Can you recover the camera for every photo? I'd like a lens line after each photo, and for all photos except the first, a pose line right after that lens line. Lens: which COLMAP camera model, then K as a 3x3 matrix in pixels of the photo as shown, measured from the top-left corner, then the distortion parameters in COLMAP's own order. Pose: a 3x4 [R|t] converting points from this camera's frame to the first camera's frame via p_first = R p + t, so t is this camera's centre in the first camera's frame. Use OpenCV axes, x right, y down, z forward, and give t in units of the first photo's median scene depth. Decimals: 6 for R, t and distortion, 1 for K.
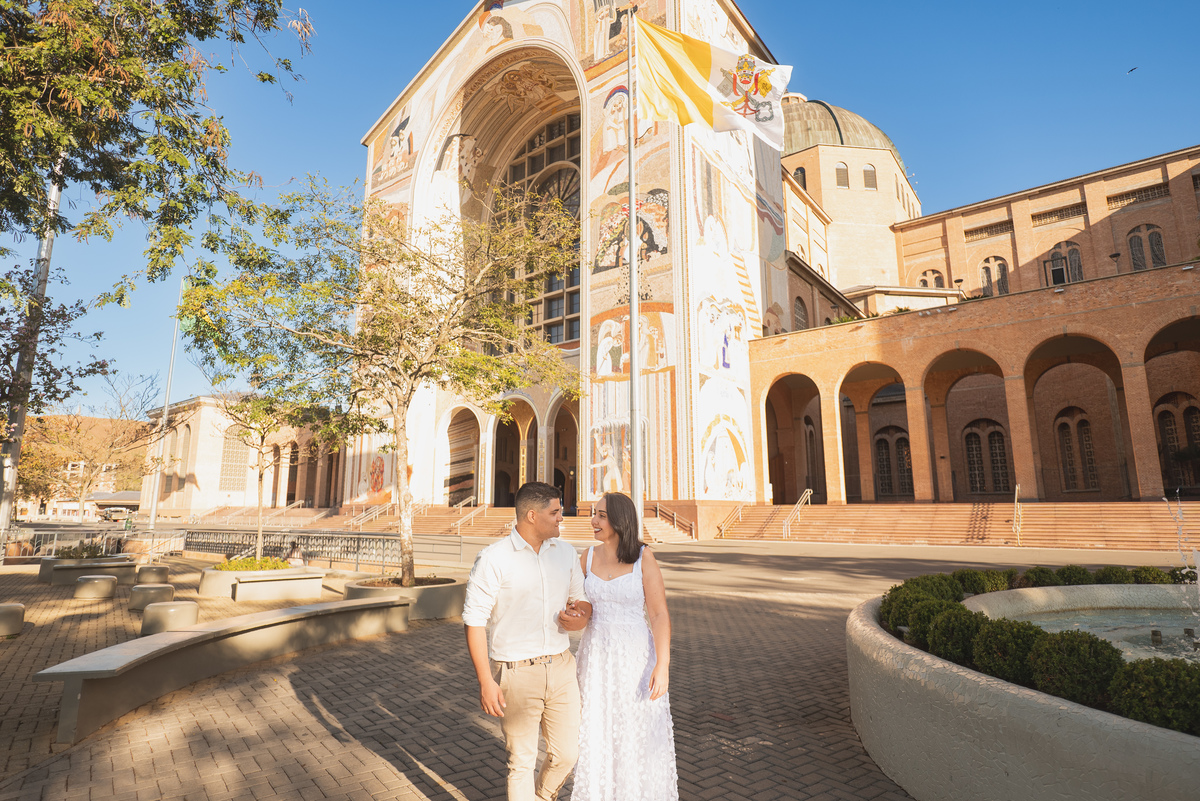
lens RADIAL K [[624.0, 0, 590.4], [0, 624.0, 399.4], [0, 0, 1]] dist [-0.002743, 0.000627]
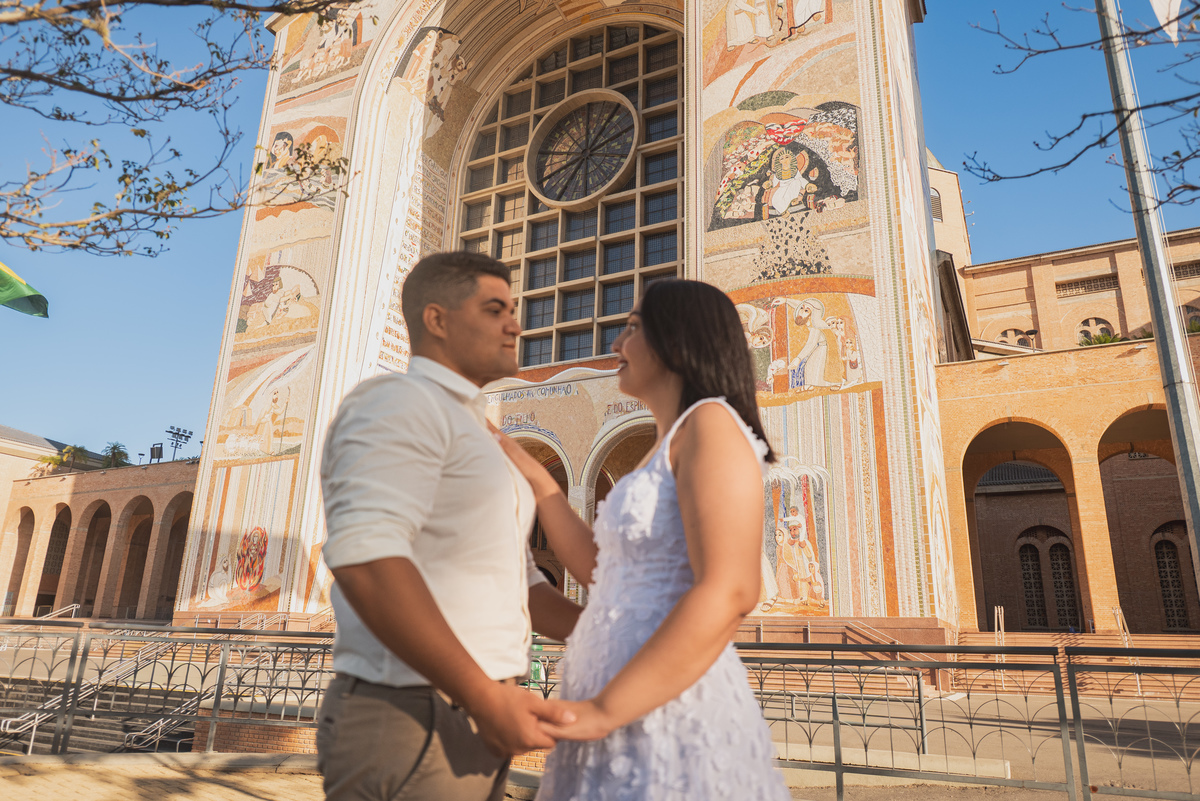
lens RADIAL K [[811.5, 0, 602.4], [0, 811.5, 405.6], [0, 0, 1]] dist [0.000217, -0.000150]
pose [[0.981586, 0.082154, 0.172449, -0.221378], [-0.062242, 0.991078, -0.117858, 0.065241], [-0.180593, 0.104955, 0.977942, 0.277209]]
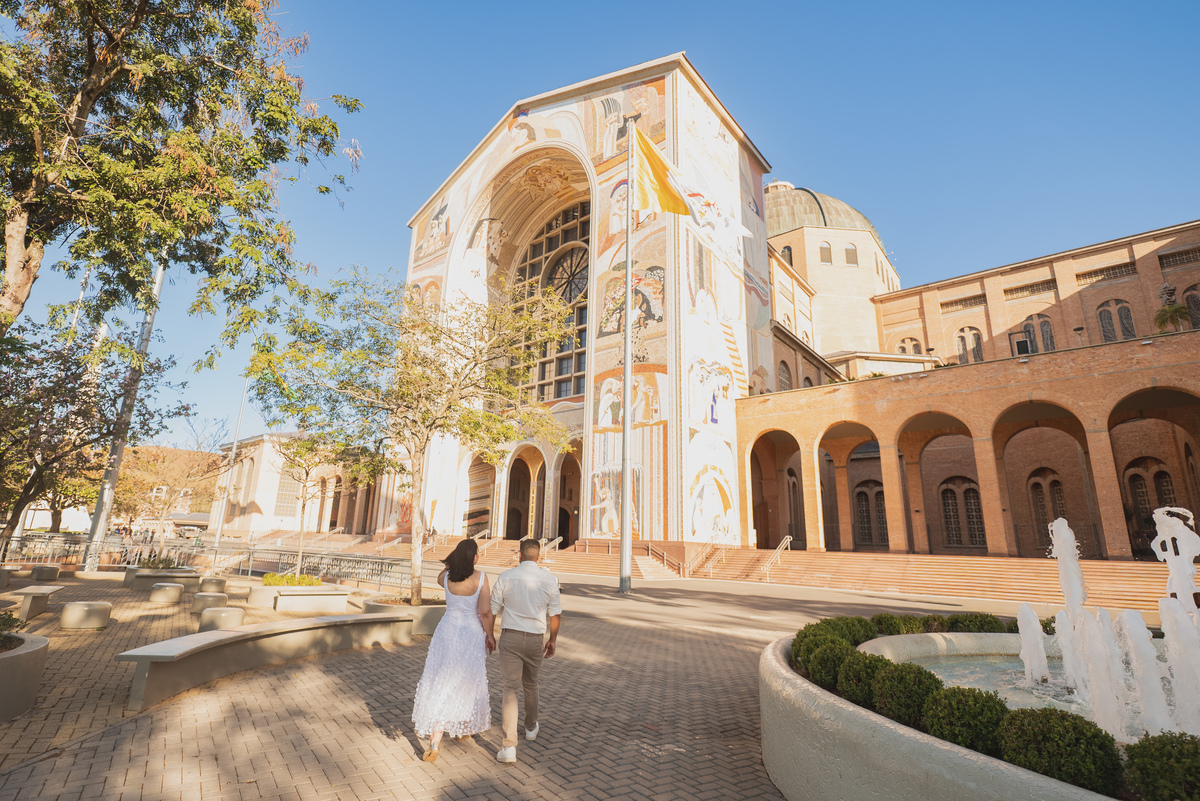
lens RADIAL K [[554.9, 0, 558.2], [0, 554.9, 406.6], [0, 0, 1]] dist [-0.003870, -0.000932]
pose [[0.996965, 0.024593, -0.073863, 0.010659], [-0.029718, 0.997166, -0.069109, -0.002905], [0.071954, 0.071094, 0.994871, -0.012699]]
